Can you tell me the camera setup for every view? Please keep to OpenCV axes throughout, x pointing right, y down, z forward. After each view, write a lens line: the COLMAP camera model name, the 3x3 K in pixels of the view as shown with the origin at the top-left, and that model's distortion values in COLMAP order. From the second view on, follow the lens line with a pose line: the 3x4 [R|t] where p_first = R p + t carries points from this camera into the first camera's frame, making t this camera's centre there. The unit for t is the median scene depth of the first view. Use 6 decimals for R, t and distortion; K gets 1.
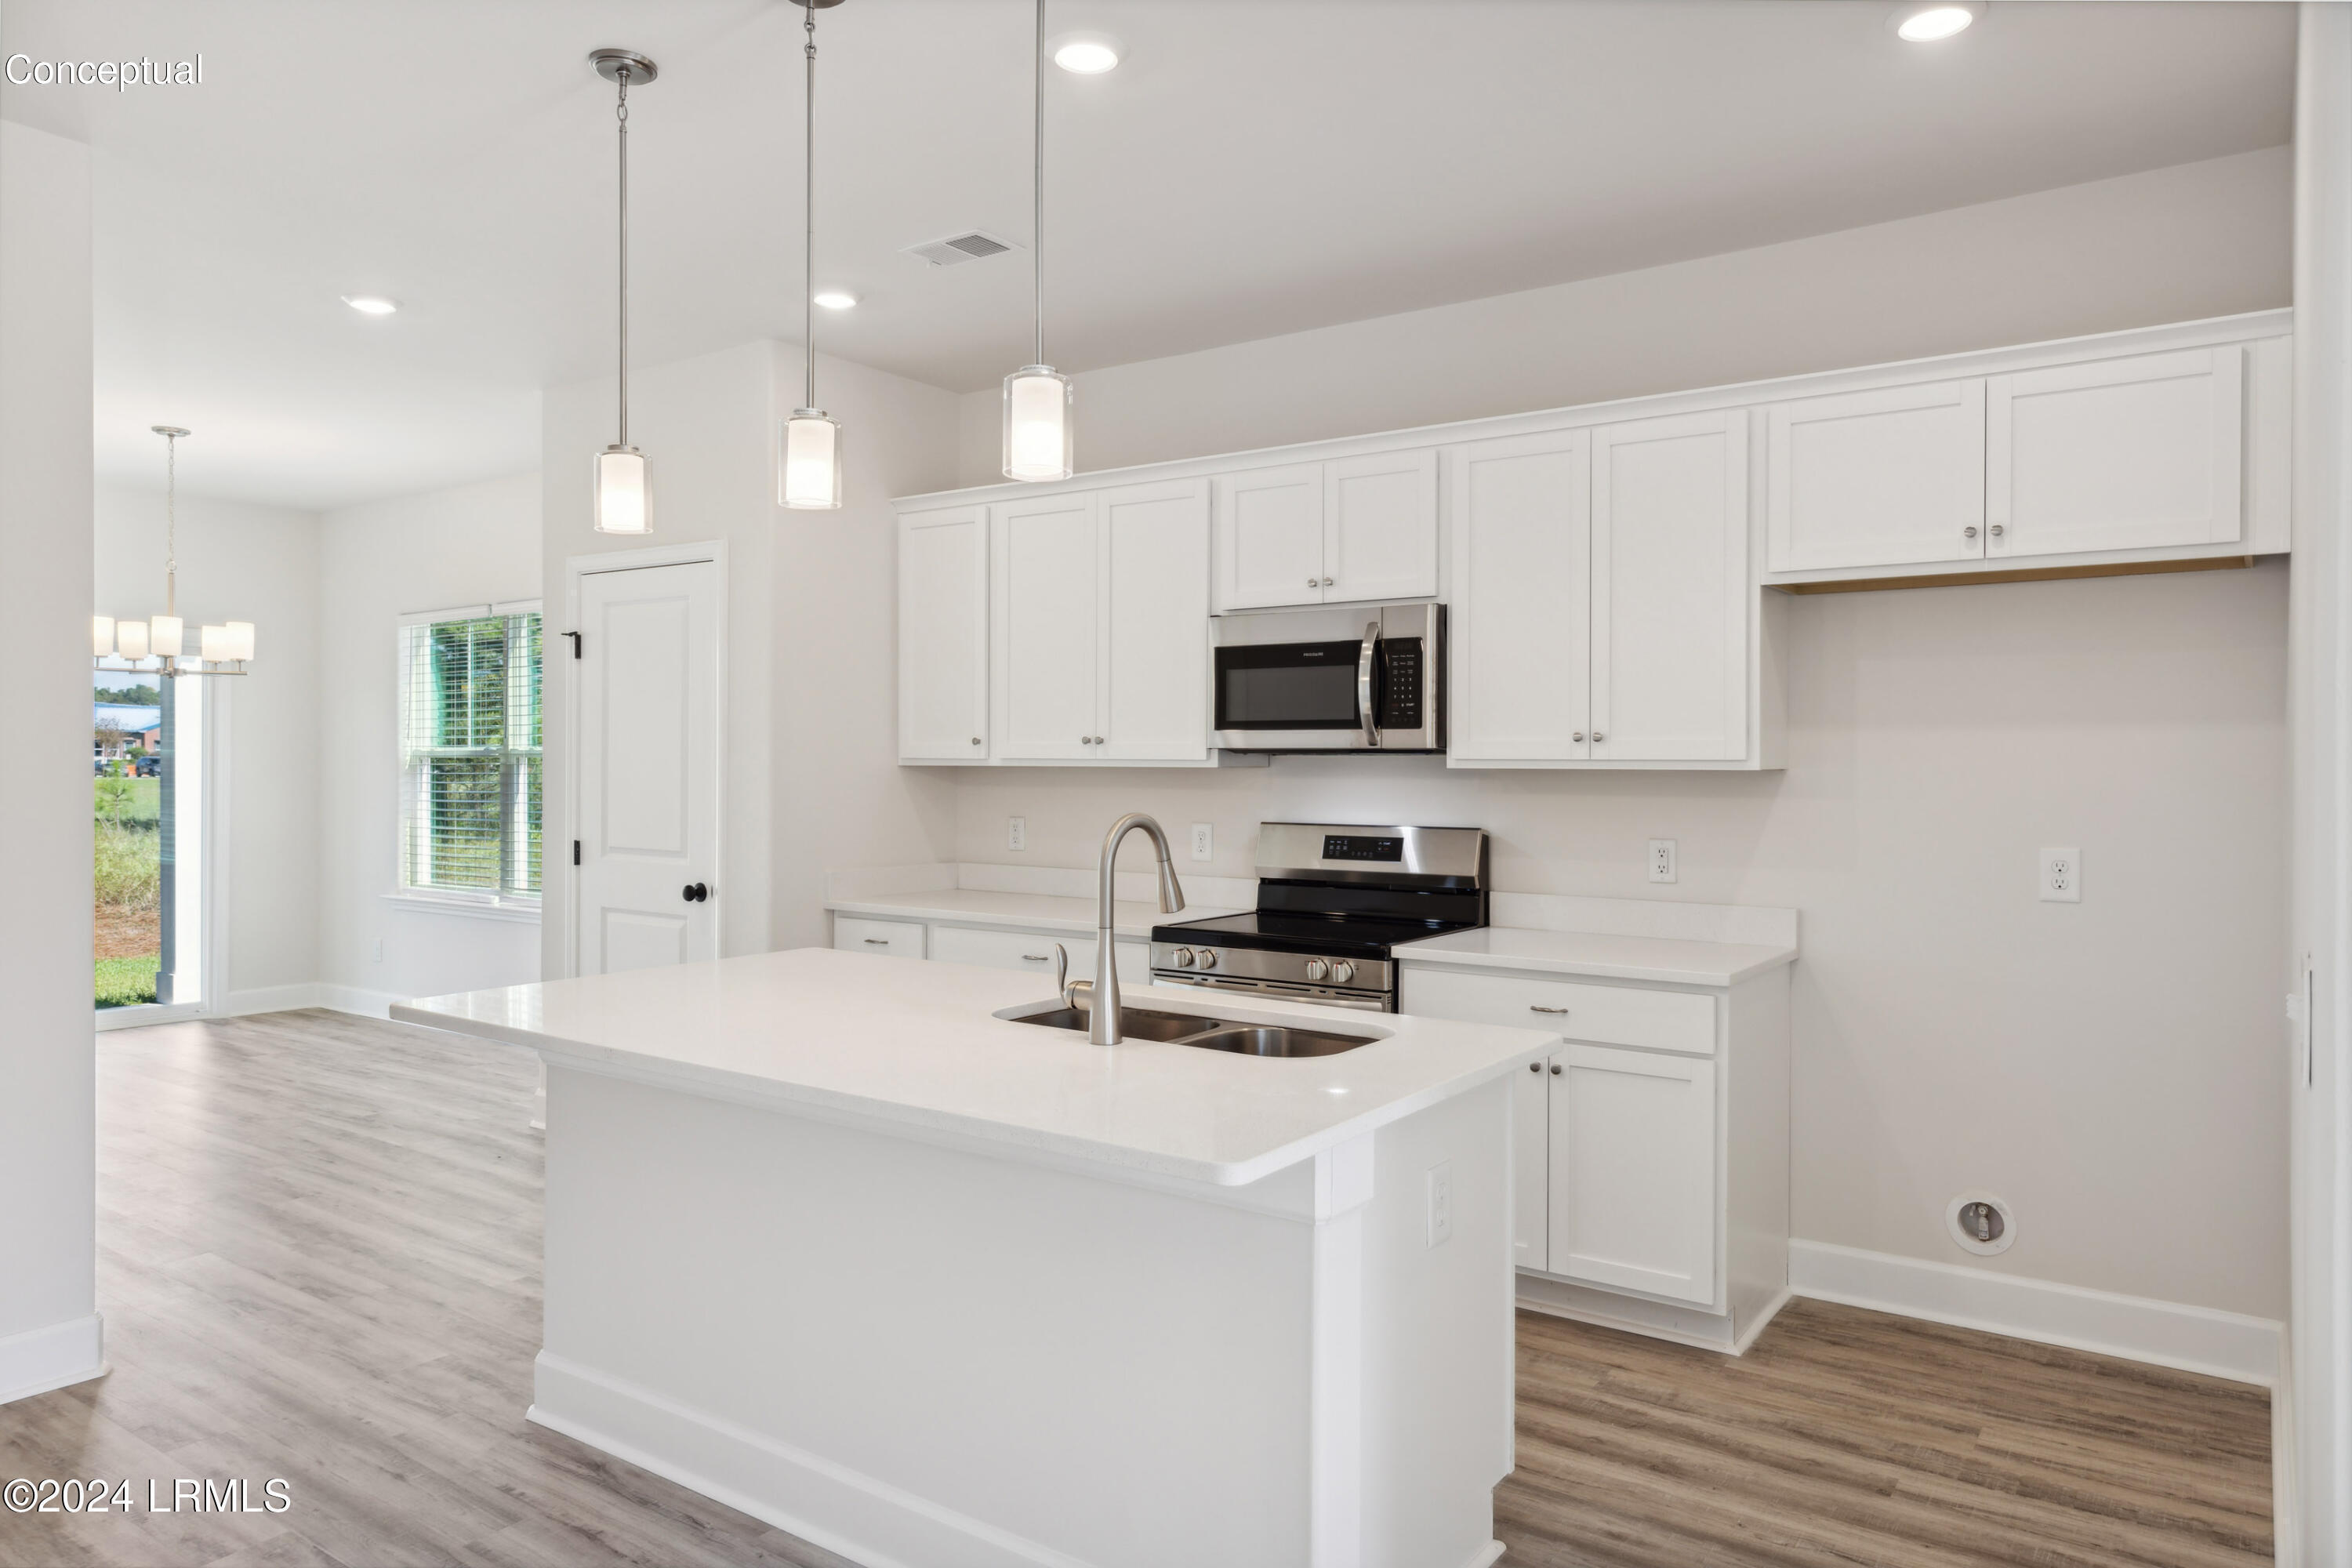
lens RADIAL K [[1517.2, 0, 1172.6], [0, 1517.2, 763.1], [0, 0, 1]] dist [0.009532, 0.001404]
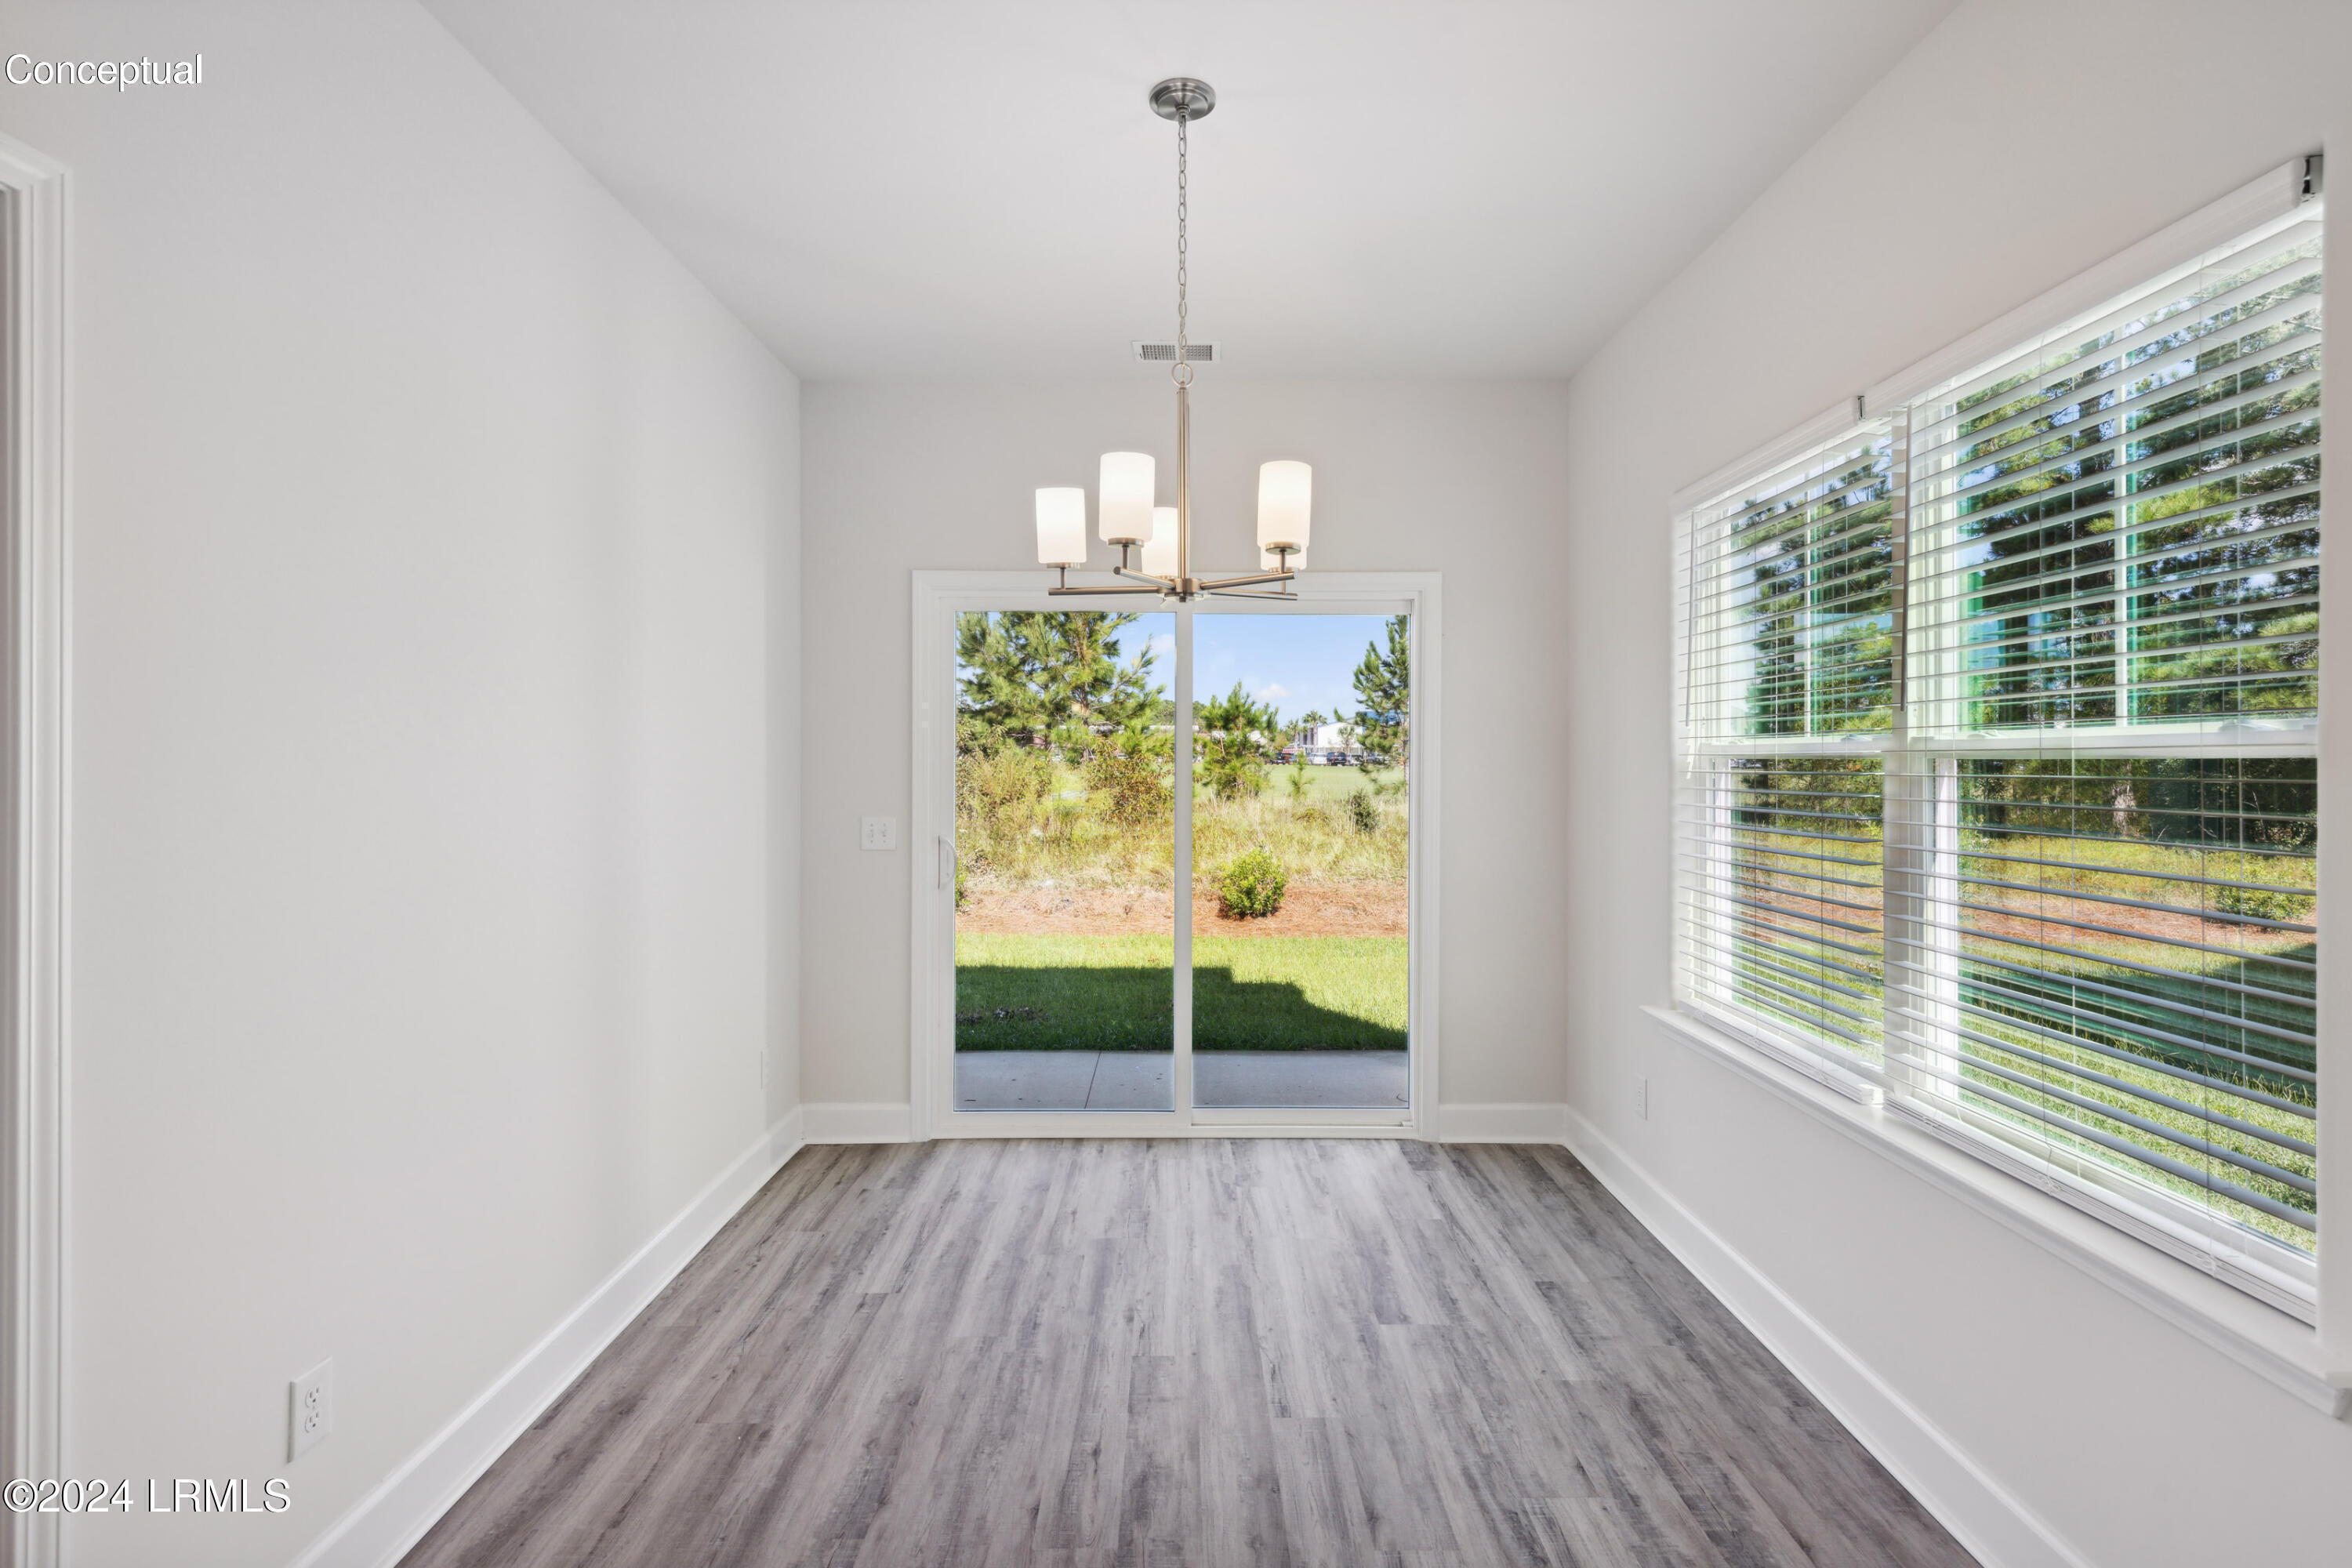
lens RADIAL K [[1100.1, 0, 1180.7], [0, 1100.1, 771.2], [0, 0, 1]] dist [0.003231, -0.000362]
pose [[0.580869, 0.008432, -0.813954, -0.554149], [0.000447, 0.999943, 0.010678, -0.006837], [0.813997, -0.006566, 0.580832, 1.196845]]
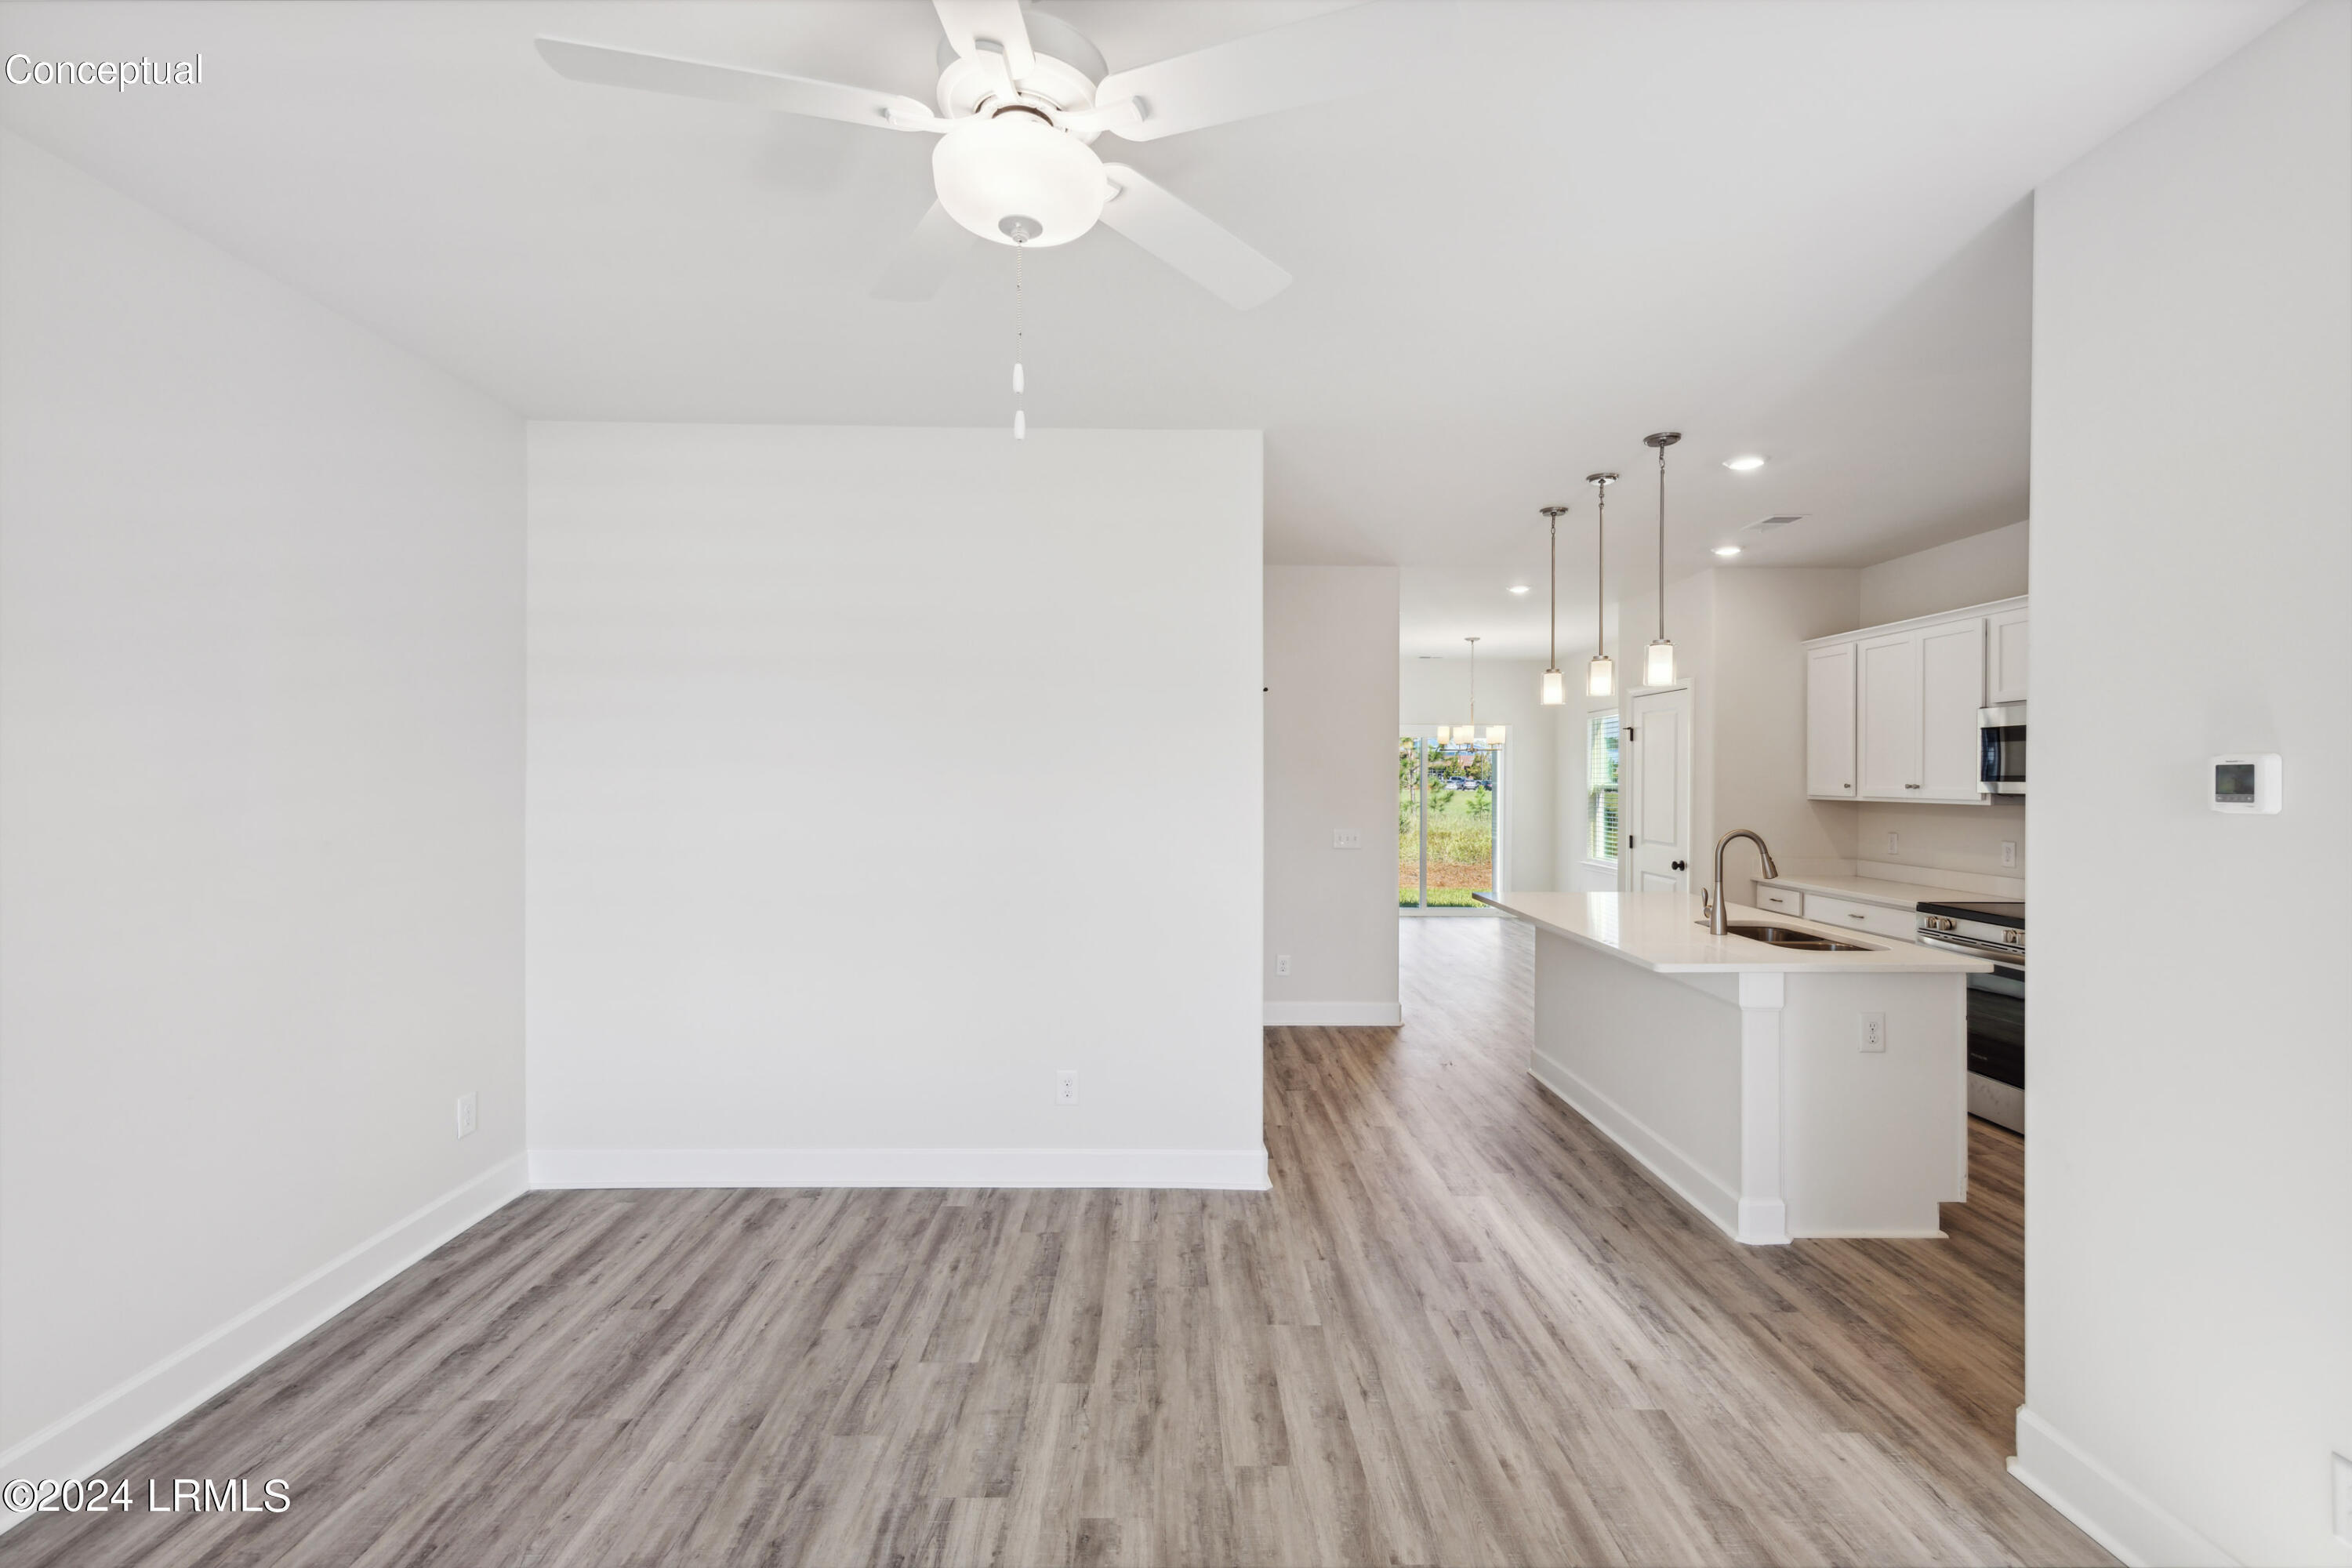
lens RADIAL K [[1041.9, 0, 1180.9], [0, 1041.9, 781.7], [0, 0, 1]] dist [0.006721, -0.000365]
pose [[0.593963, 0.000896, -0.804492, 0.434234], [-0.001498, 0.999999, 0.000008, -0.021707], [0.804491, 0.001200, 0.593964, -0.318000]]
